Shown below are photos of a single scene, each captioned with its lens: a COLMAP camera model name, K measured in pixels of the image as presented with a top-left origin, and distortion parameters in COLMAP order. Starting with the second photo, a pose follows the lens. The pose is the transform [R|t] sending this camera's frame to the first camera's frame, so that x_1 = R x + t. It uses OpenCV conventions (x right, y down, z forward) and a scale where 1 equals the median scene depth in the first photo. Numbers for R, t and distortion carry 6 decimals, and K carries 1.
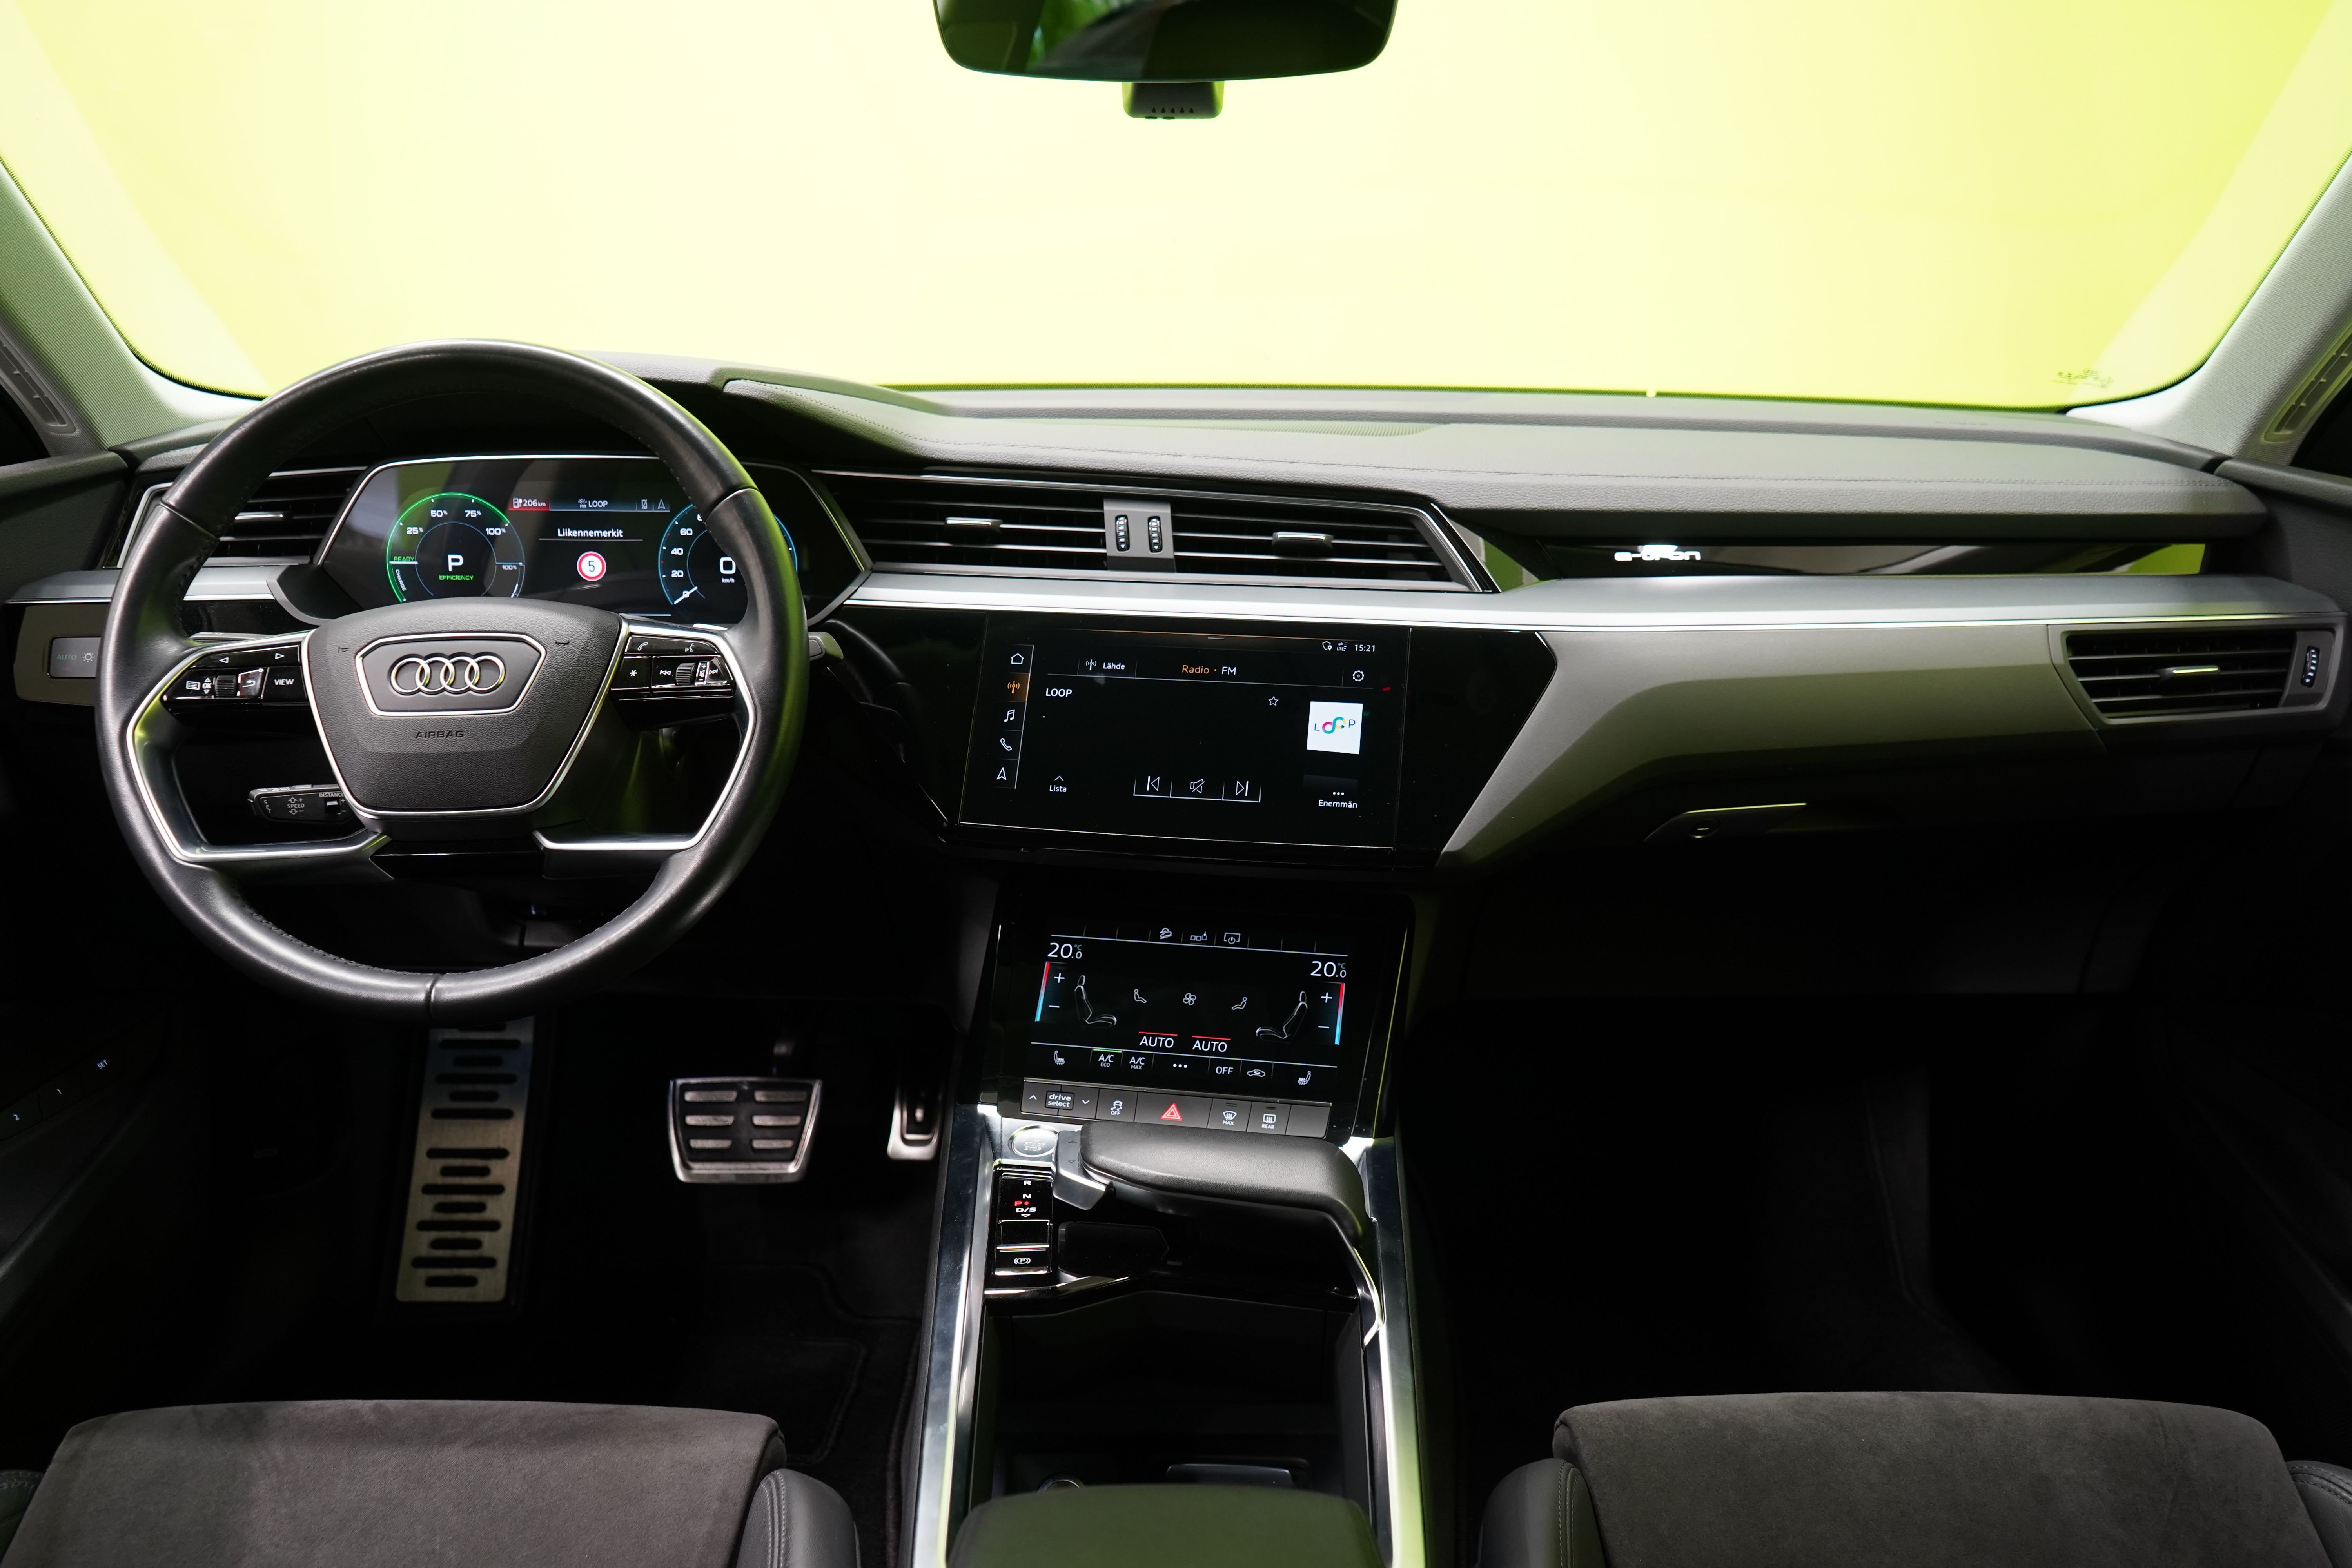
lens RADIAL K [[1914.4, 0, 1176.0], [0, 1914.4, 784.0], [0, 0, 1]] dist [-0.005946, -0.000713]
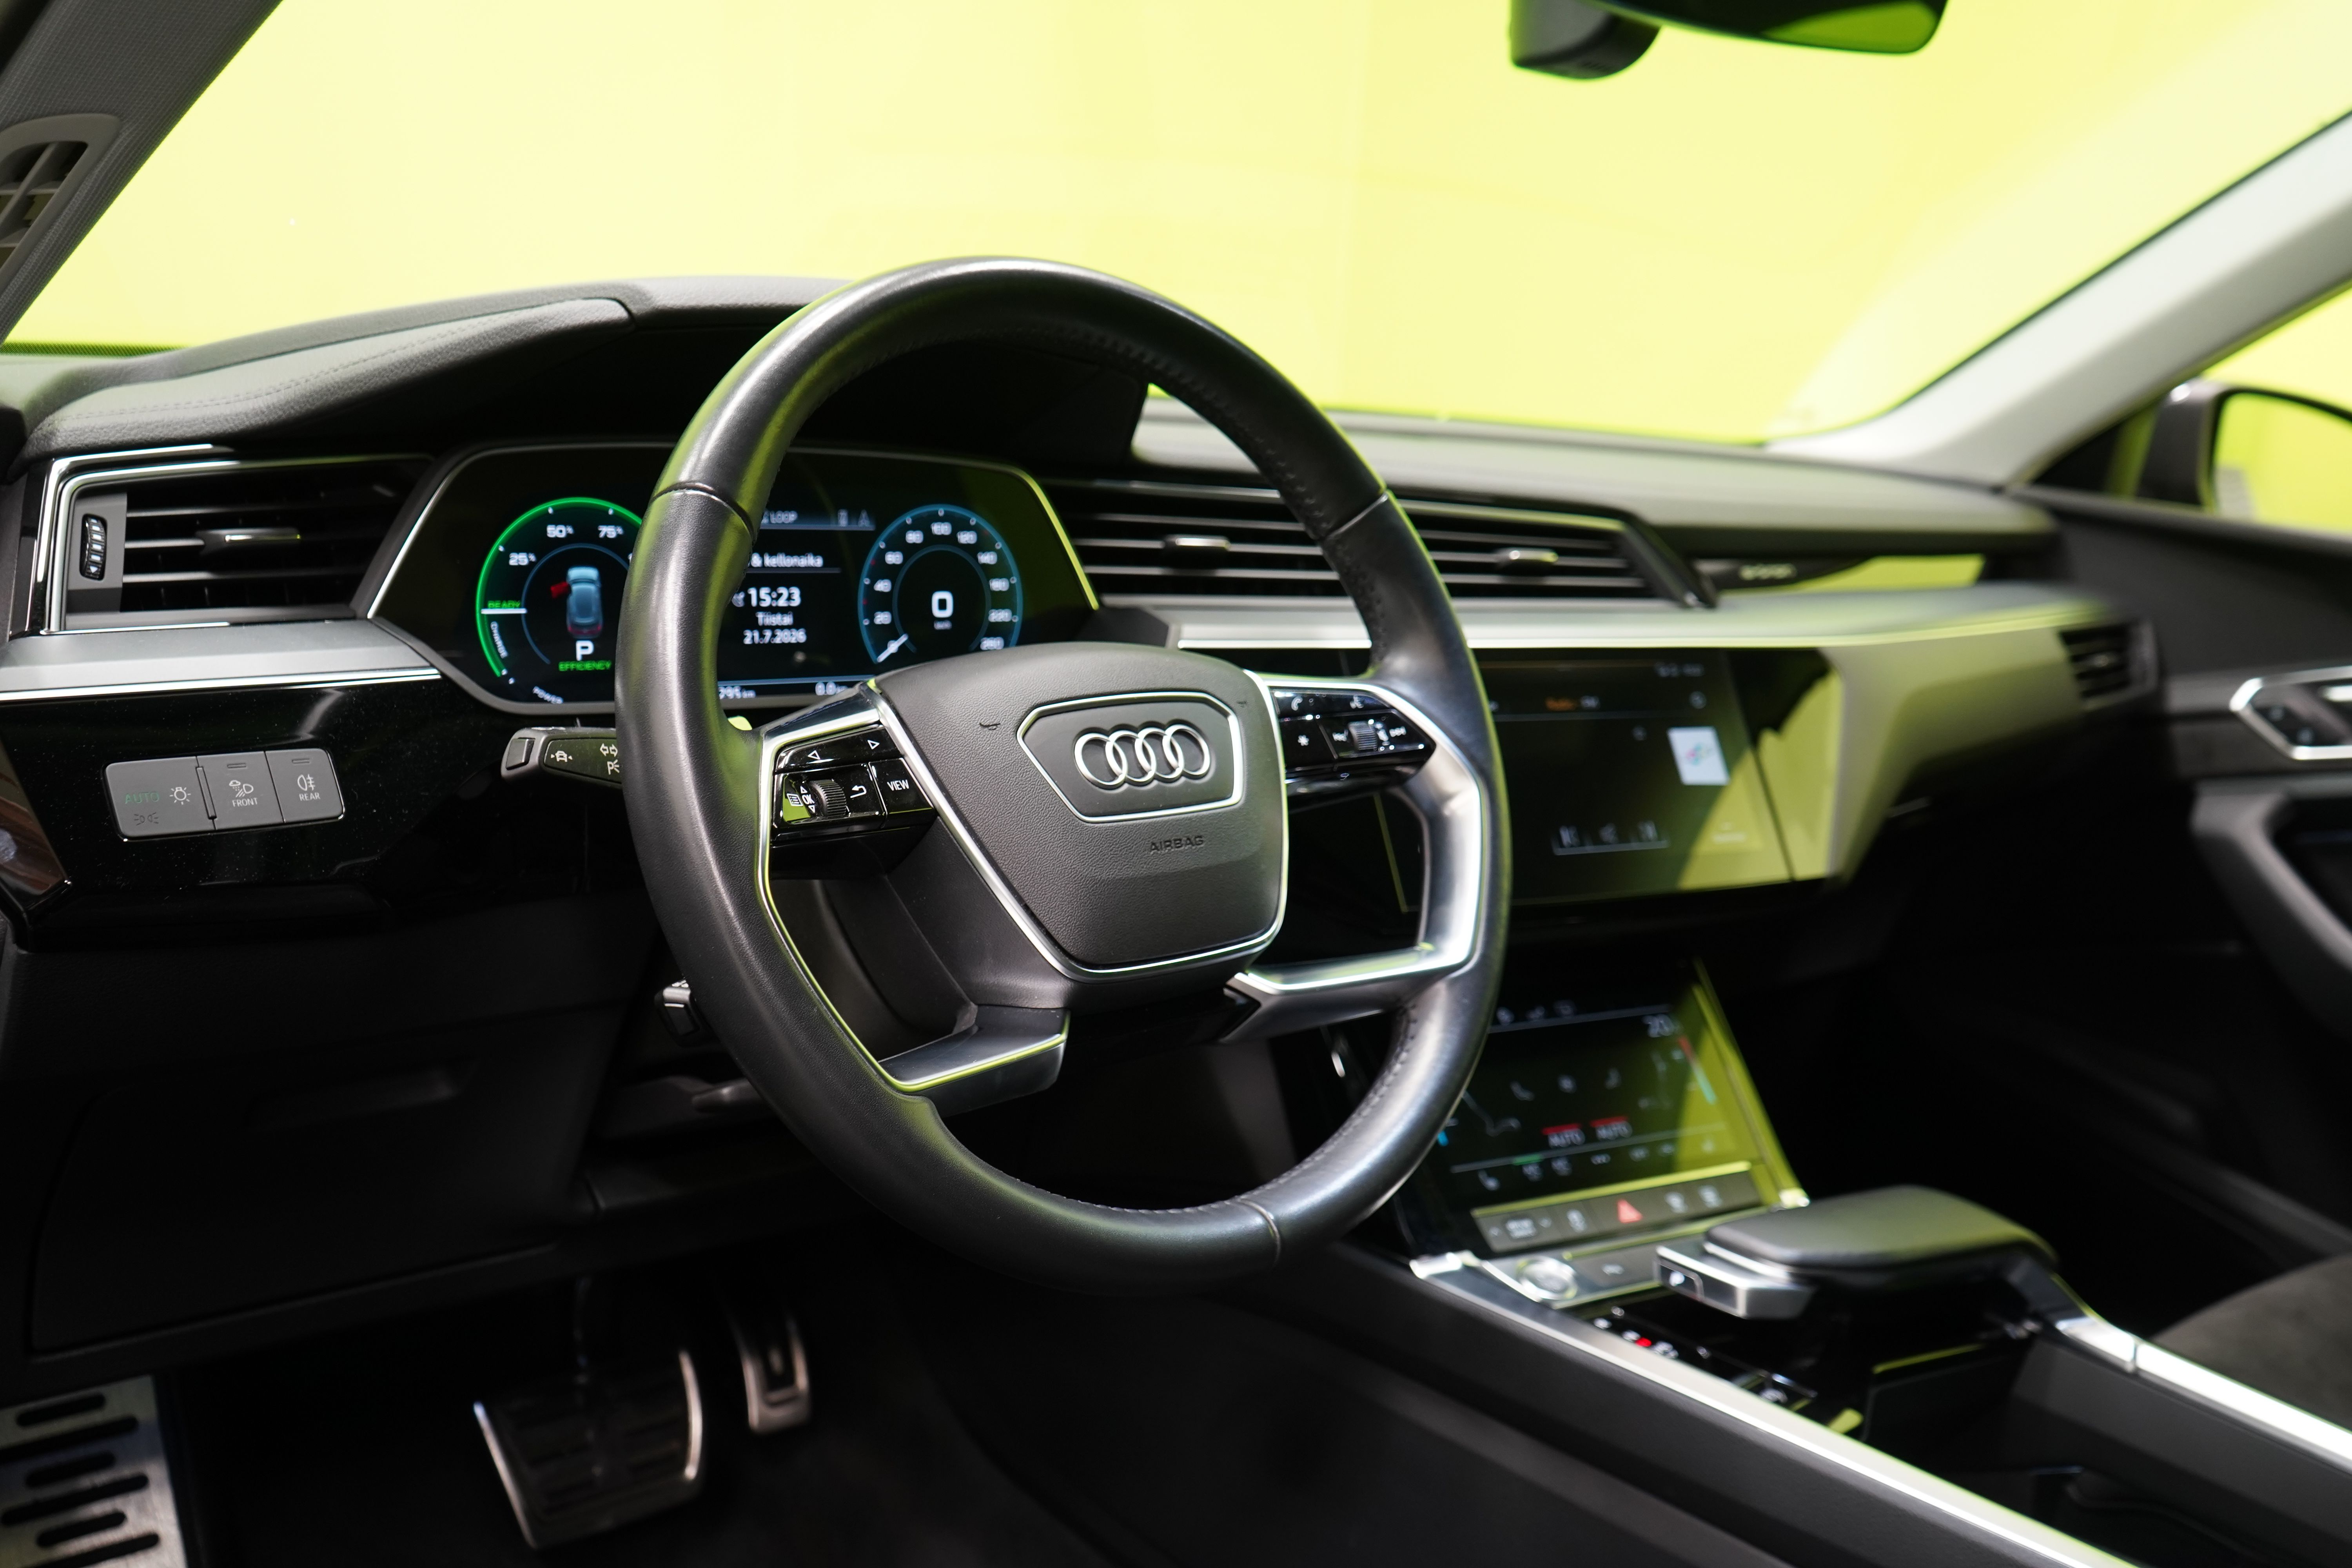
lens RADIAL K [[2122.9, 0, 1176.0], [0, 2122.9, 784.0], [0, 0, 1]] dist [-0.001741, -0.003014]
pose [[0.751400, -0.077392, 0.655293, -0.695150], [0.108634, 0.994056, -0.007165, -0.032727], [-0.650843, 0.076571, 0.755341, 0.352459]]
